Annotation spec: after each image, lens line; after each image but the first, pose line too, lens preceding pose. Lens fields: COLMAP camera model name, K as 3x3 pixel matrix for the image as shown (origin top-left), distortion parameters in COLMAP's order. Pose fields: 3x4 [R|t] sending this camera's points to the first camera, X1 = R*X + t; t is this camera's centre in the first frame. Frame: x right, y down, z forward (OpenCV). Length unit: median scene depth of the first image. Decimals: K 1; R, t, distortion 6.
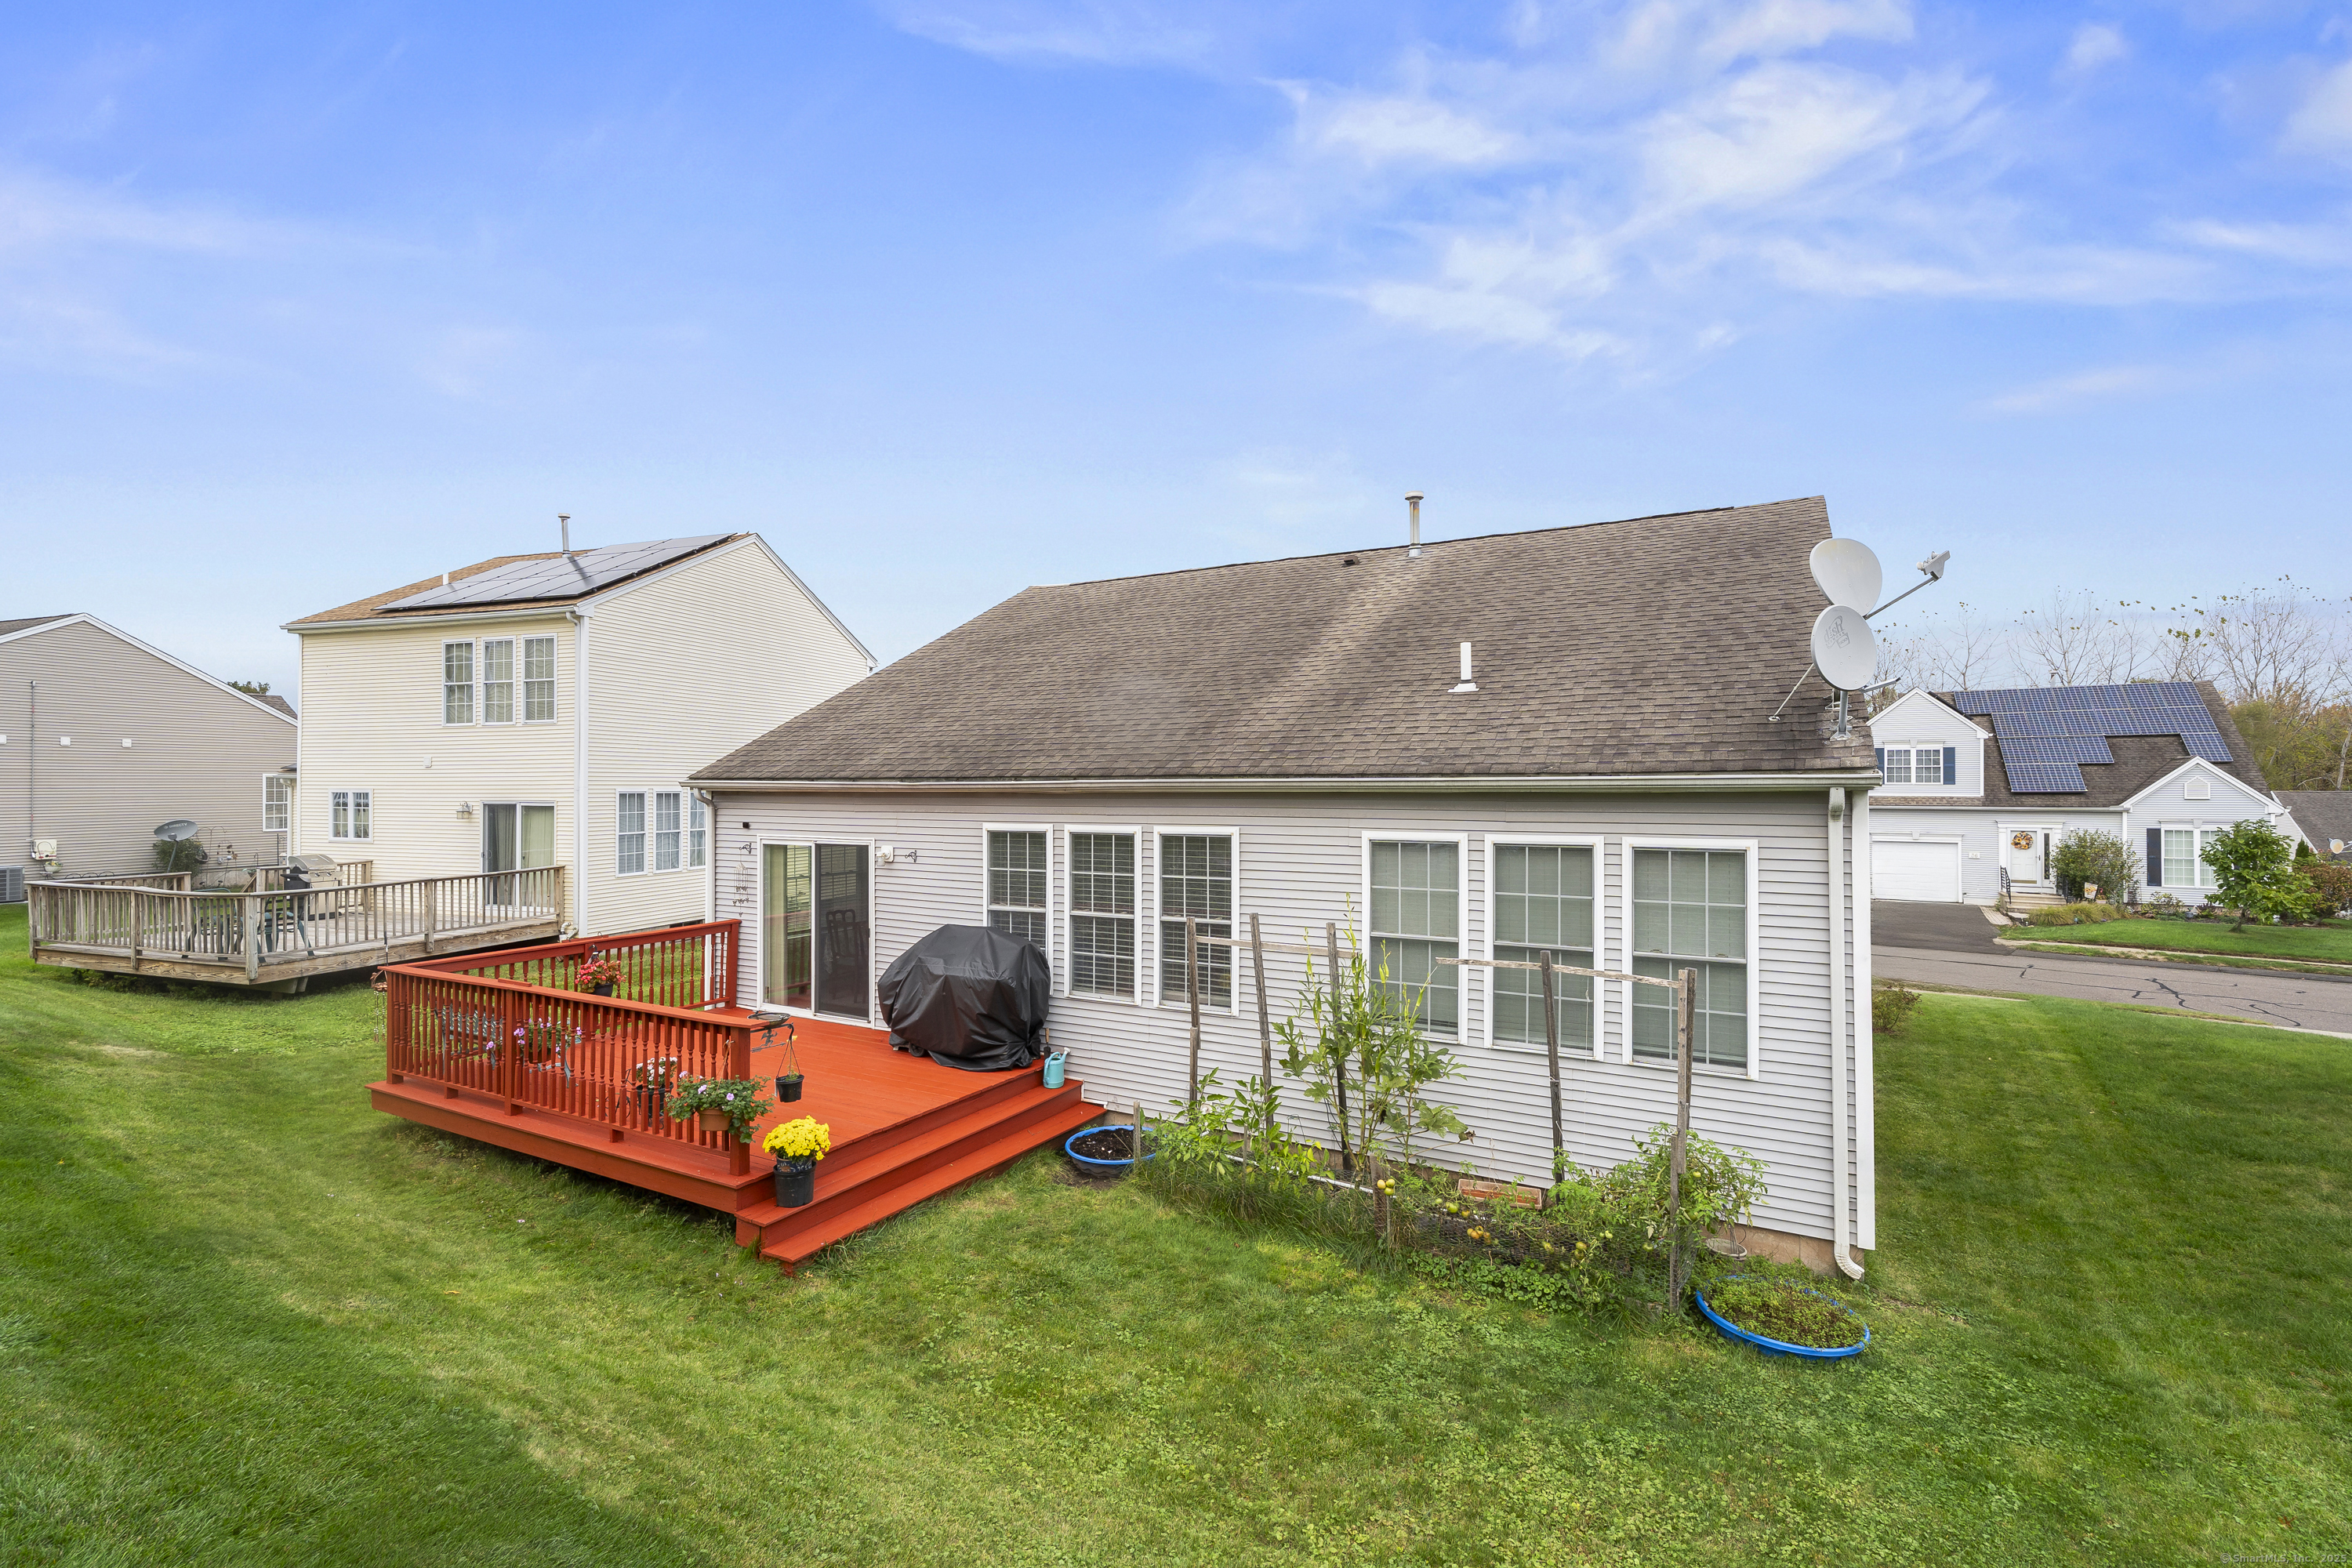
lens RADIAL K [[1041.8, 0, 1165.0], [0, 1041.8, 778.6], [0, 0, 1]] dist [0.004184, 0.000025]
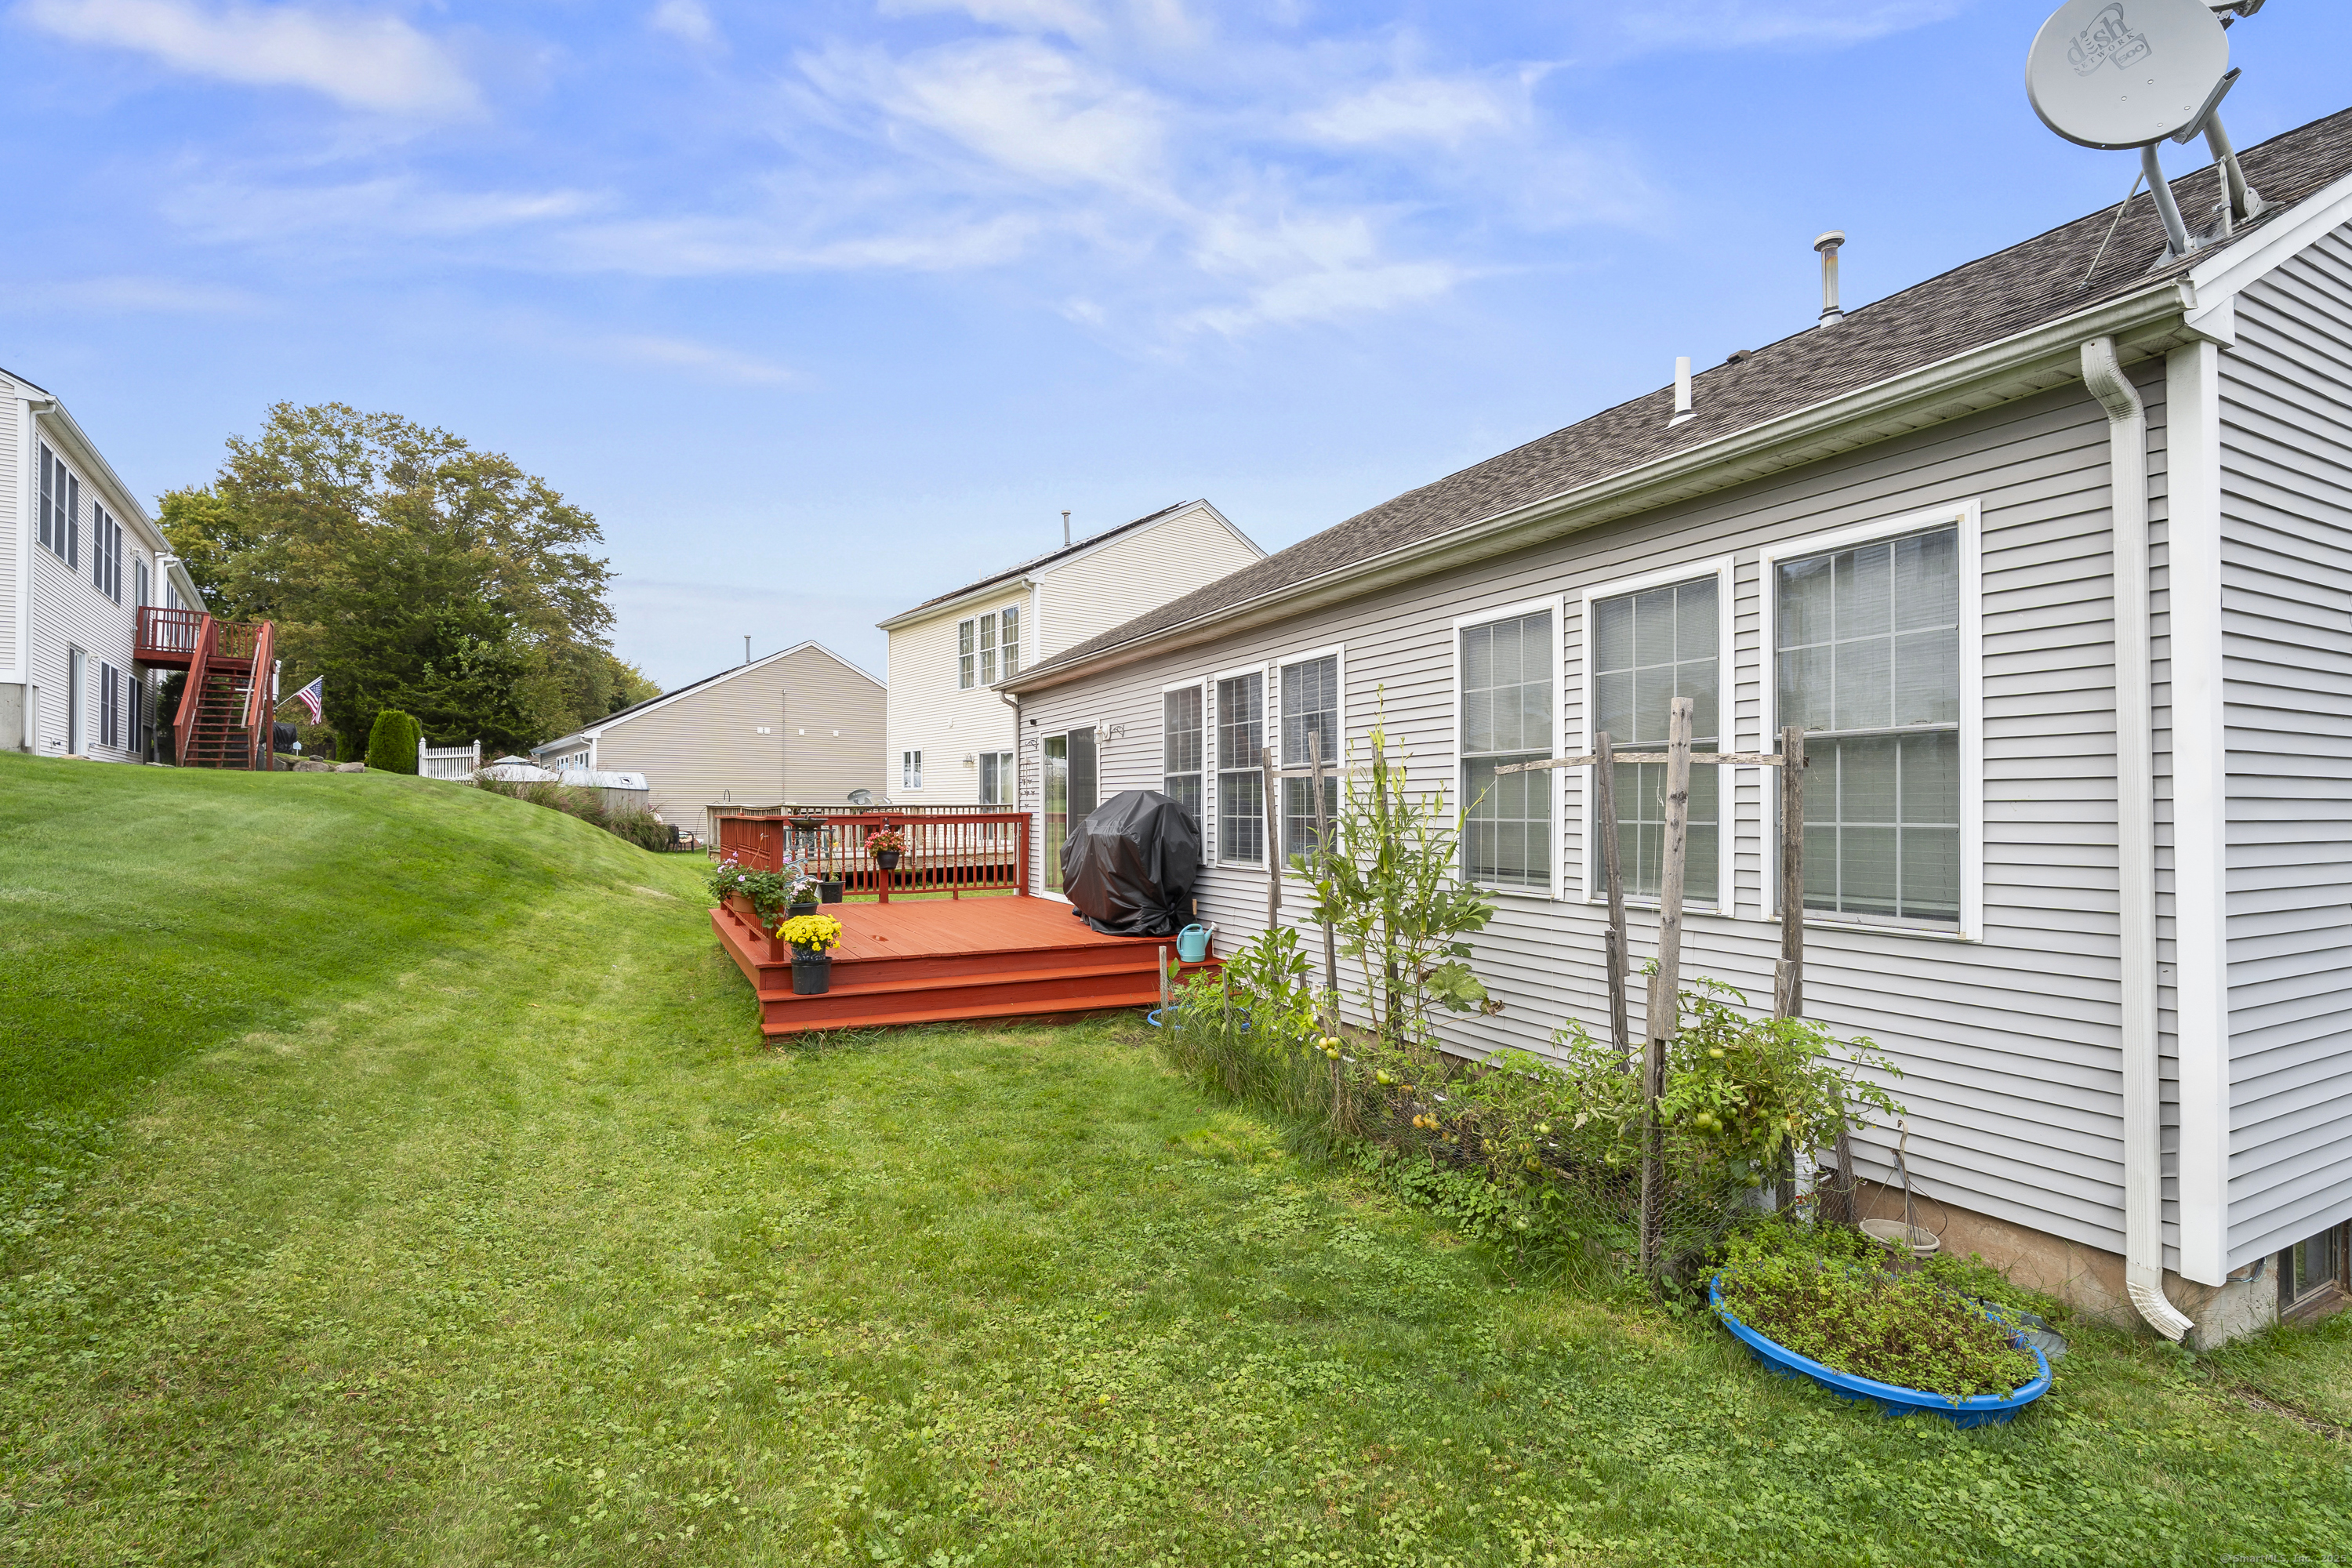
lens RADIAL K [[1059.5, 0, 1169.9], [0, 1059.5, 792.1], [0, 0, 1]] dist [0.008573, -0.003841]
pose [[0.837145, -0.007298, -0.546933, 0.330523], [0.004416, 0.999969, -0.006585, 0.135880], [0.546964, 0.003097, 0.837151, 0.196758]]
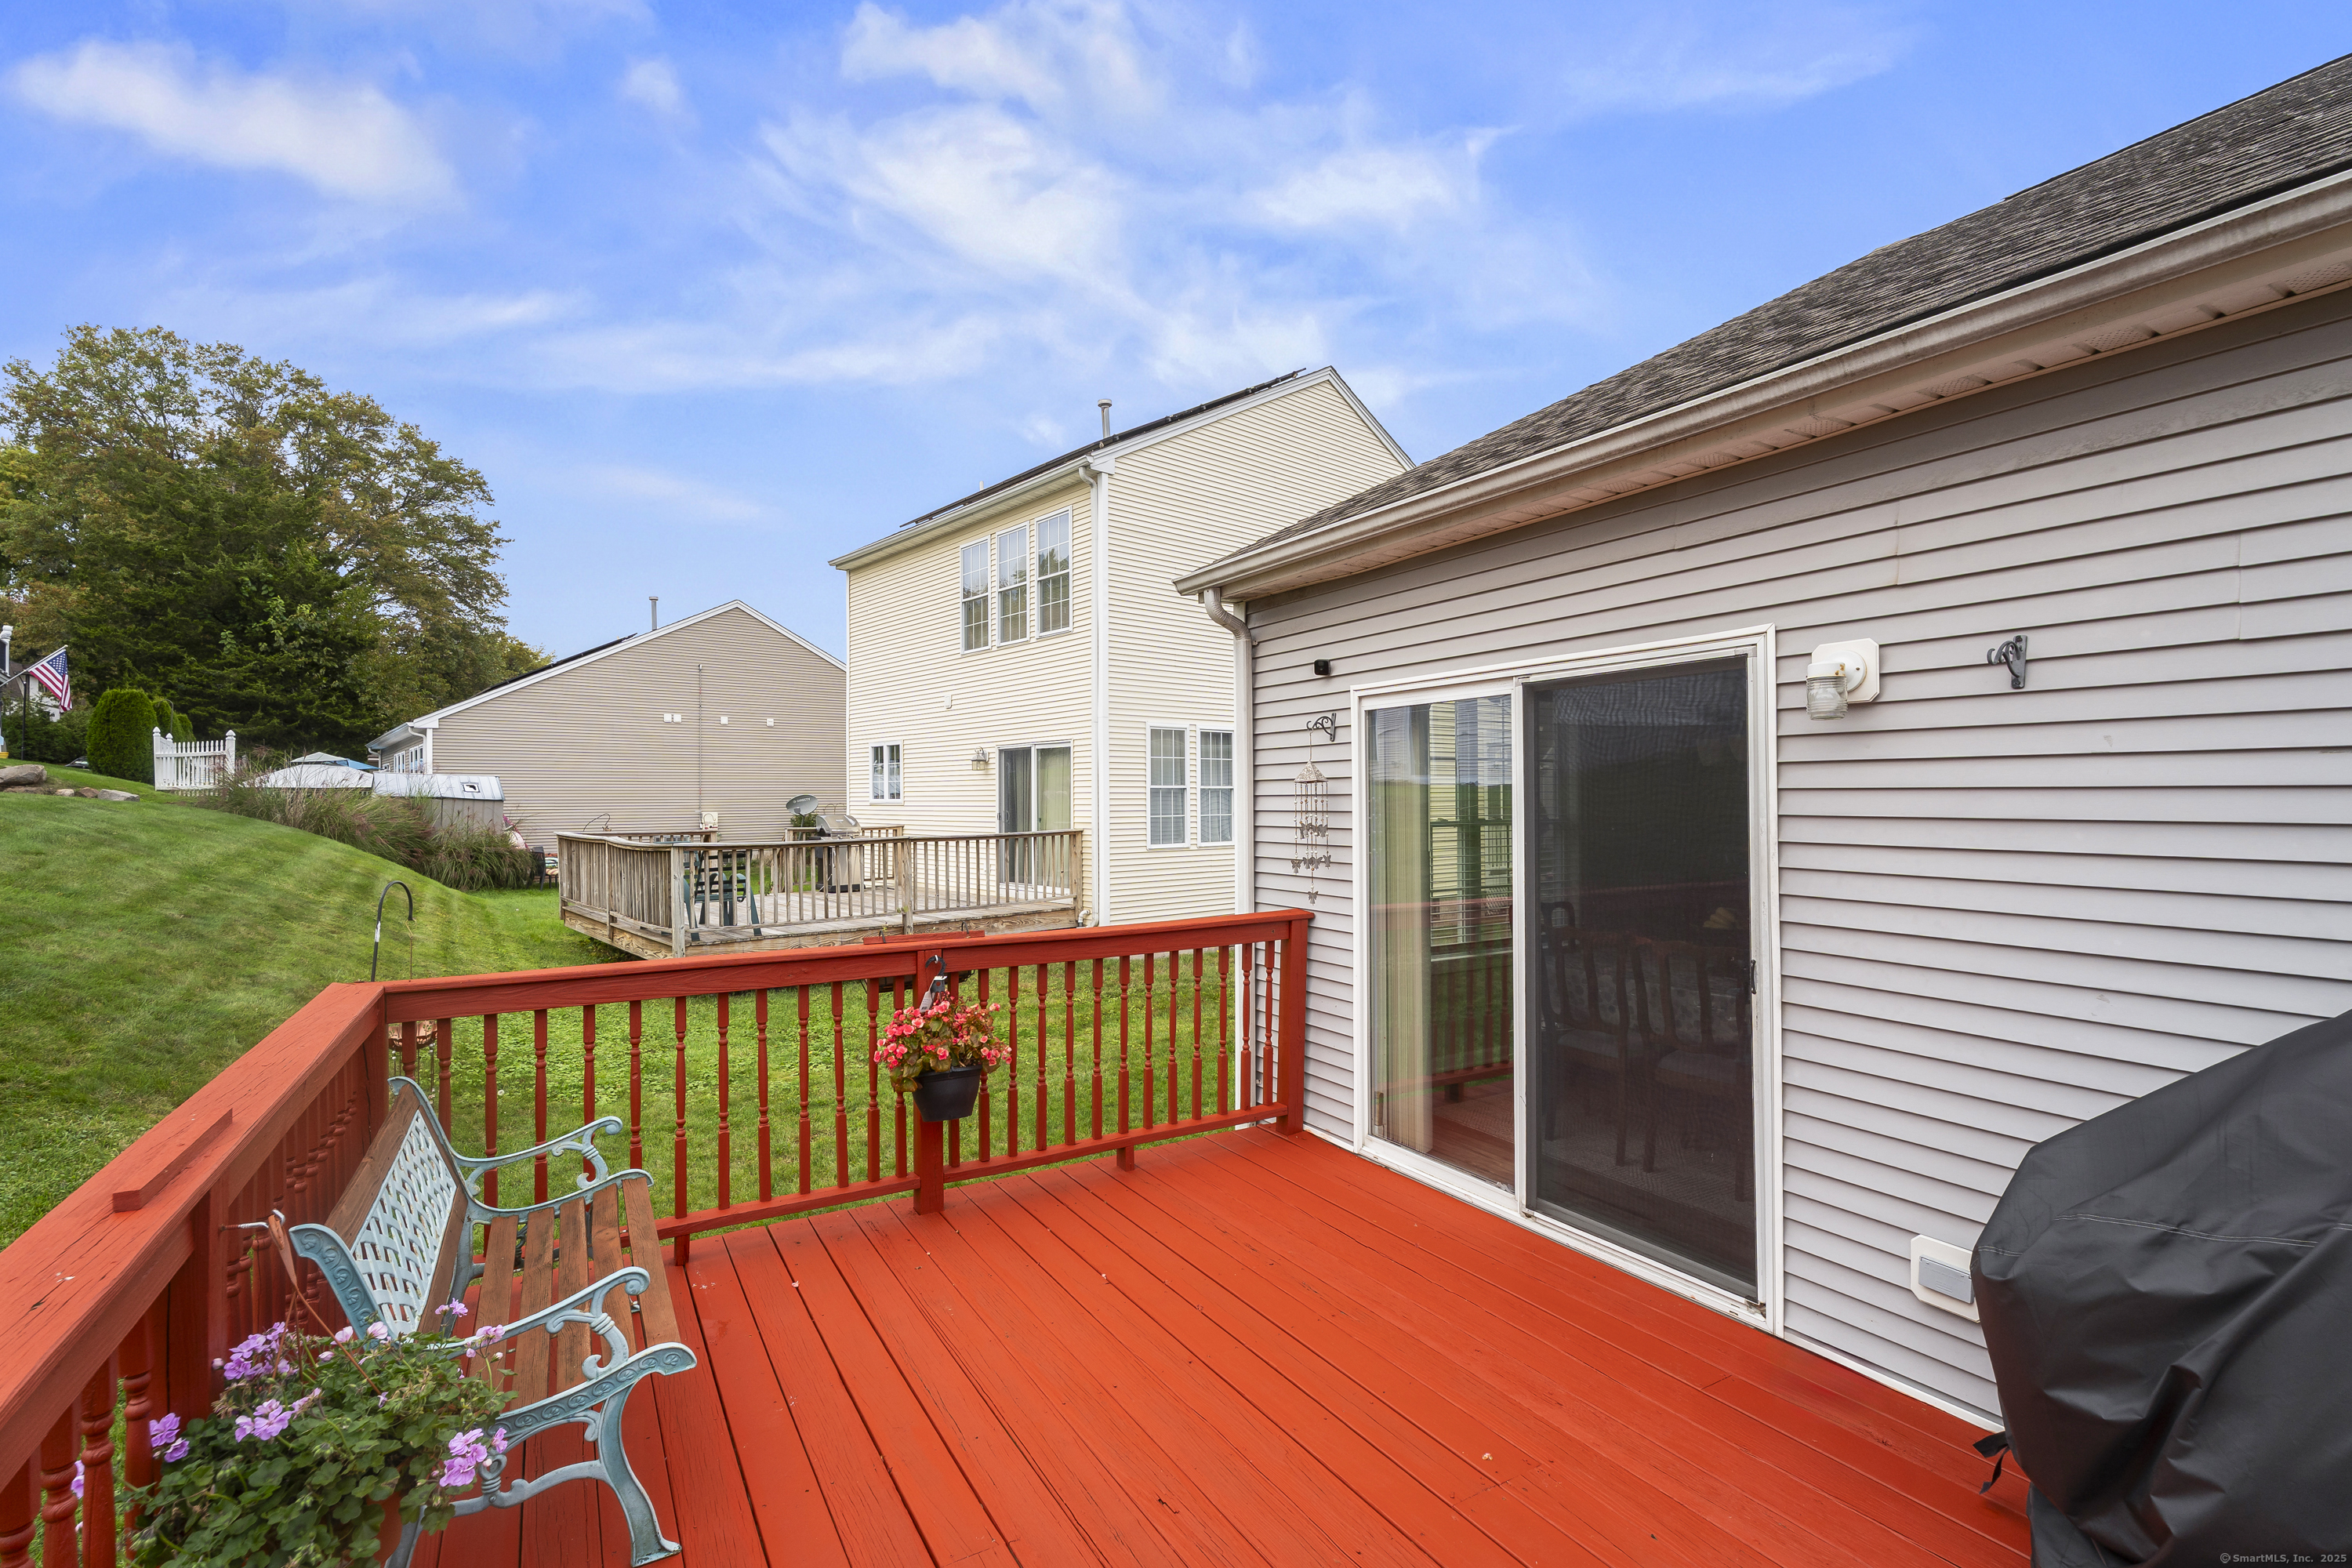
lens RADIAL K [[1059.5, 0, 1169.9], [0, 1059.5, 792.1], [0, 0, 1]] dist [0.008573, -0.003841]
pose [[0.866333, -0.007565, -0.499409, -0.281022], [0.008760, 0.999962, 0.000050, 0.099845], [0.499389, -0.004418, 0.866366, 0.694926]]
